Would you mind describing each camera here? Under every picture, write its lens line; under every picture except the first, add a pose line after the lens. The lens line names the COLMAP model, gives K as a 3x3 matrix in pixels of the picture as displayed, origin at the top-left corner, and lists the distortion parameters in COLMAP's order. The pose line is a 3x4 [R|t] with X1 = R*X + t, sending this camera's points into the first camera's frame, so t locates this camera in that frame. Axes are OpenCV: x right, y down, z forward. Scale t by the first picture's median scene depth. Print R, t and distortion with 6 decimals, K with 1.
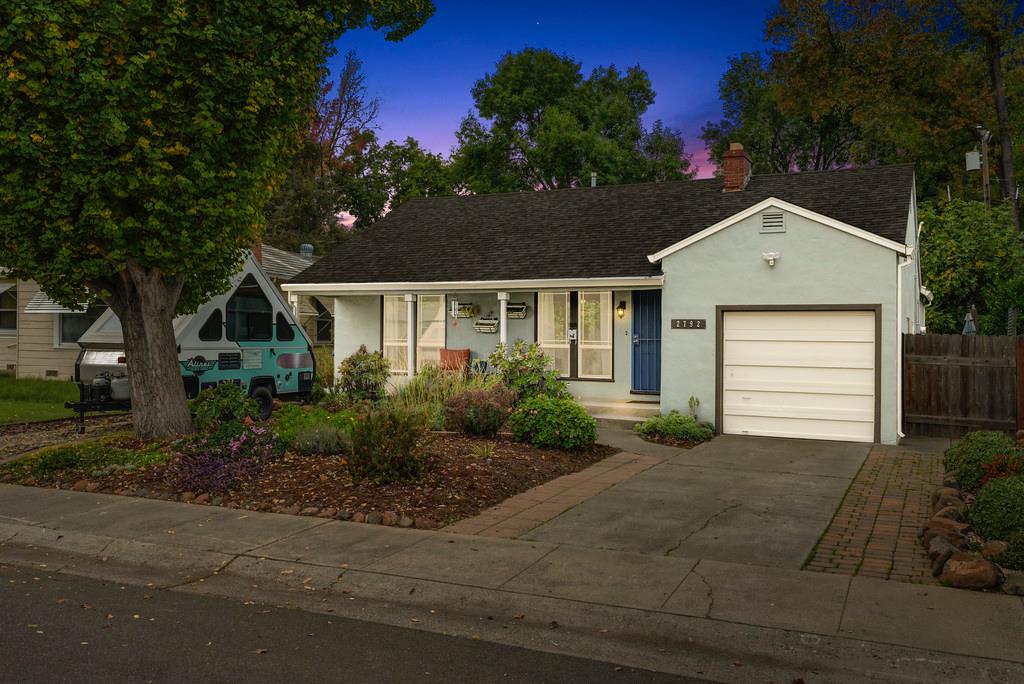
lens RADIAL K [[903.6, 0, 490.4], [0, 903.6, 289.8], [0, 0, 1]] dist [-0.003173, 0.006413]
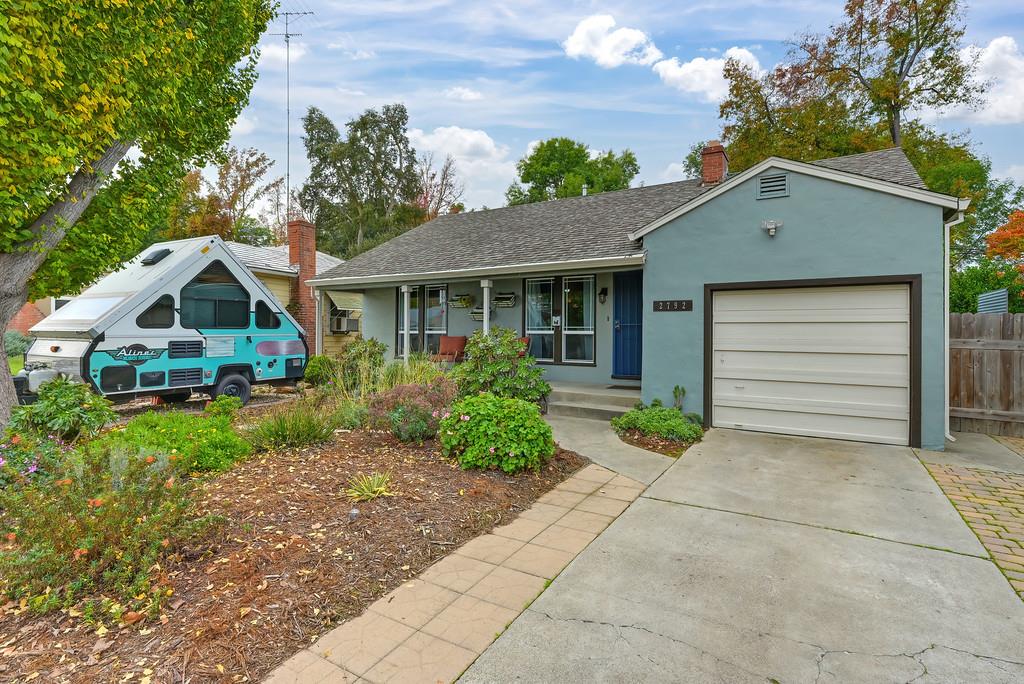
lens RADIAL K [[509.6, 0, 514.4], [0, 509.6, 330.5], [0, 0, 1]] dist [0.009143, -0.000275]
pose [[0.998019, -0.008009, -0.062400, 0.091119], [0.011112, 0.998710, 0.049540, 0.035241], [0.061923, -0.050135, 0.996821, 0.471776]]
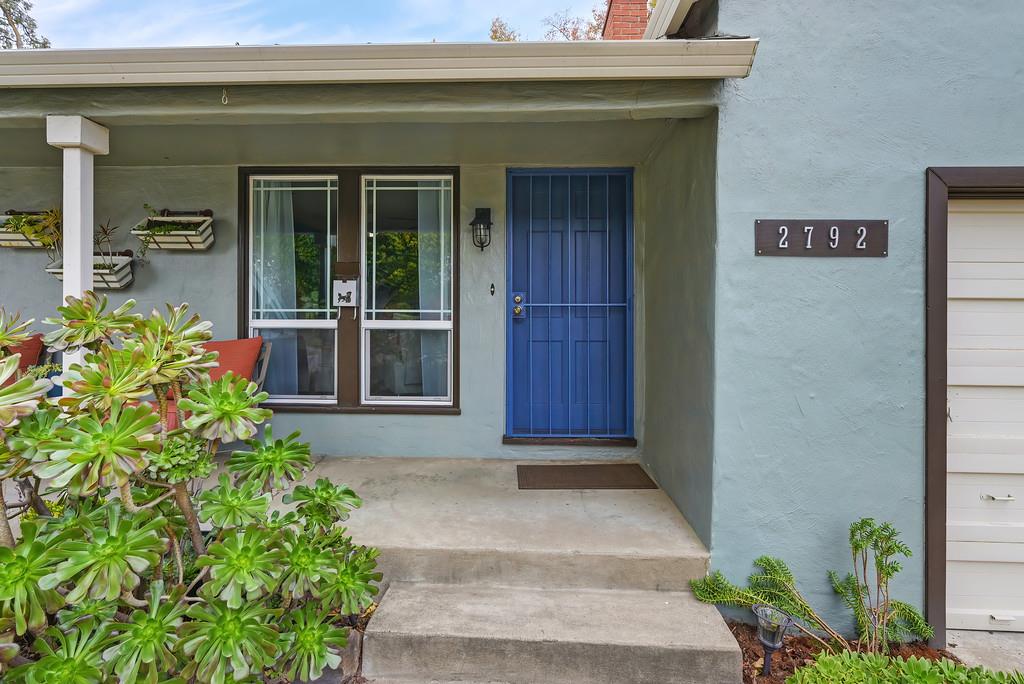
lens RADIAL K [[509.6, 0, 513.2], [0, 509.6, 318.6], [0, 0, 1]] dist [0.009143, -0.000275]
pose [[0.900294, -0.005344, 0.435250, 0.070113], [-0.018025, 0.998609, 0.049543, 0.055552], [-0.434910, -0.052449, 0.898945, 0.895995]]
